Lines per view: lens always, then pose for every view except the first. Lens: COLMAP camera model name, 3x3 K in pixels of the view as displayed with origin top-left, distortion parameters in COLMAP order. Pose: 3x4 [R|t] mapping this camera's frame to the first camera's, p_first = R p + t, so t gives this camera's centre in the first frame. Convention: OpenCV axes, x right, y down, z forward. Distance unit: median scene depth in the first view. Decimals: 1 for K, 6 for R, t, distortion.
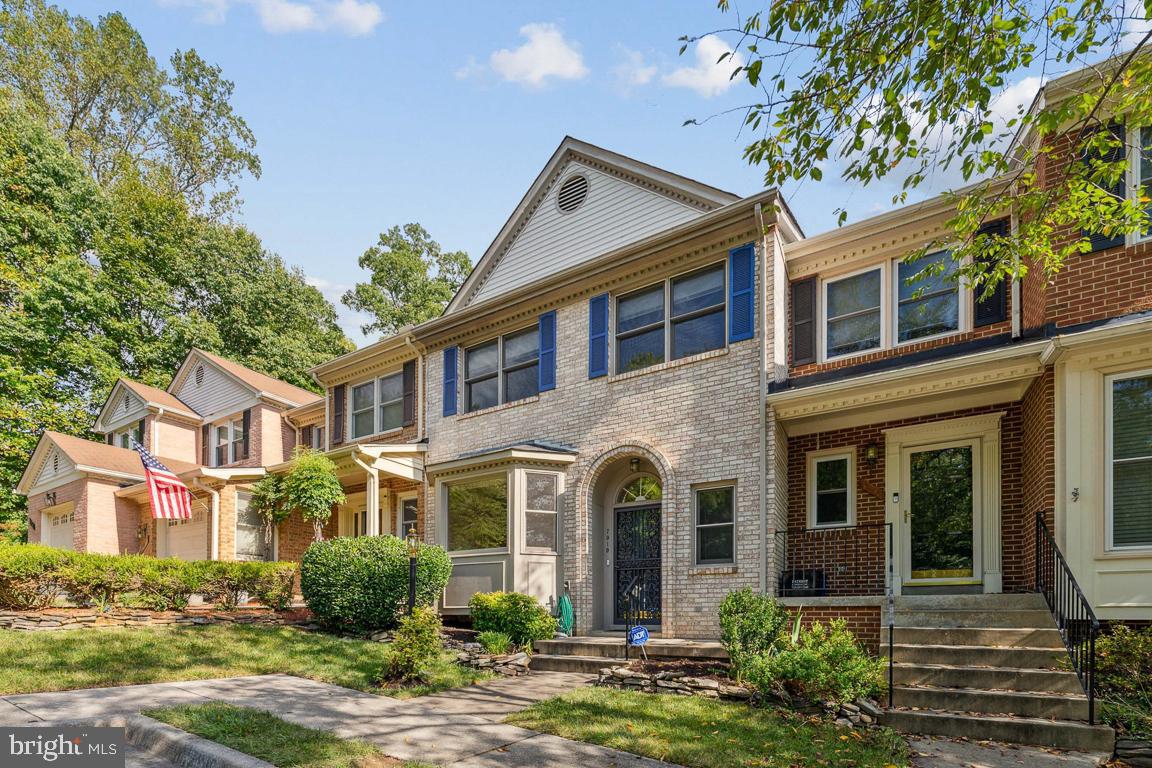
lens RADIAL K [[471.3, 0, 606.3], [0, 471.3, 421.6], [0, 0, 1]] dist [-0.000226, -0.000027]
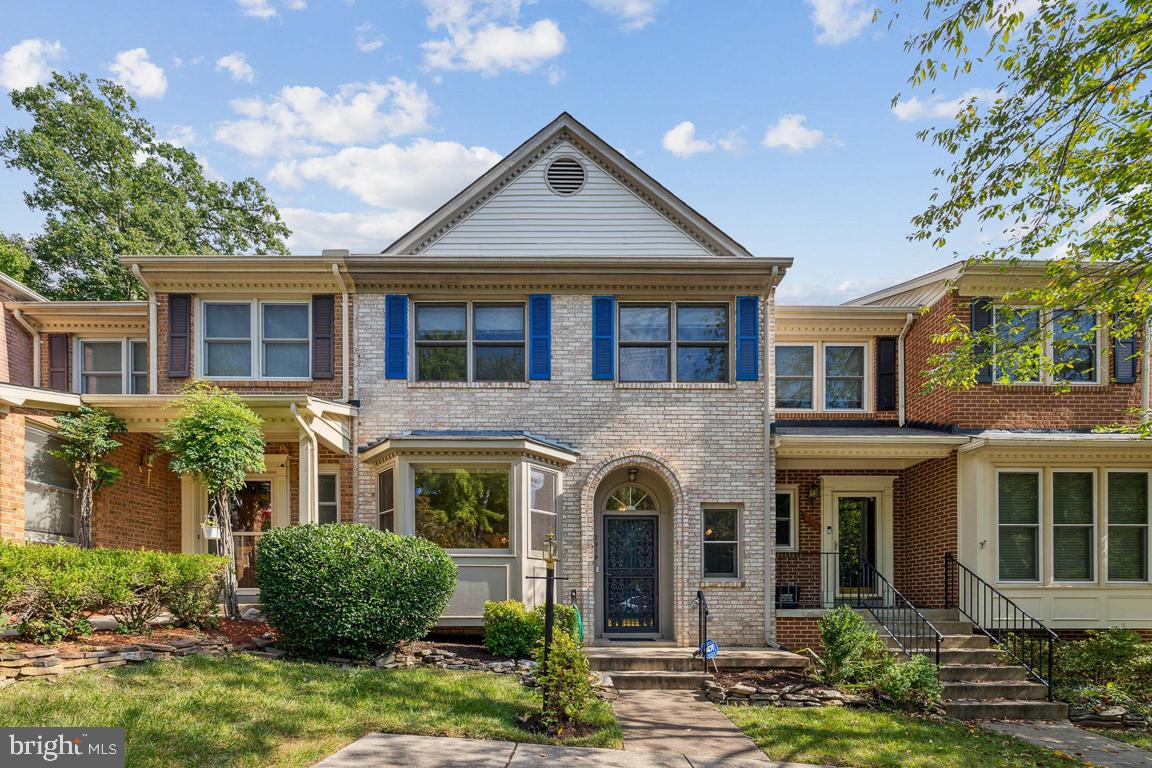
lens RADIAL K [[450.9, 0, 570.5], [0, 450.9, 434.9], [0, 0, 1]] dist [-0.000880, -0.000020]
pose [[0.874091, 0.169552, 0.455211, -0.521023], [-0.185436, 0.982606, -0.009918, 0.042728], [-0.448975, -0.075743, 0.890328, 0.209704]]
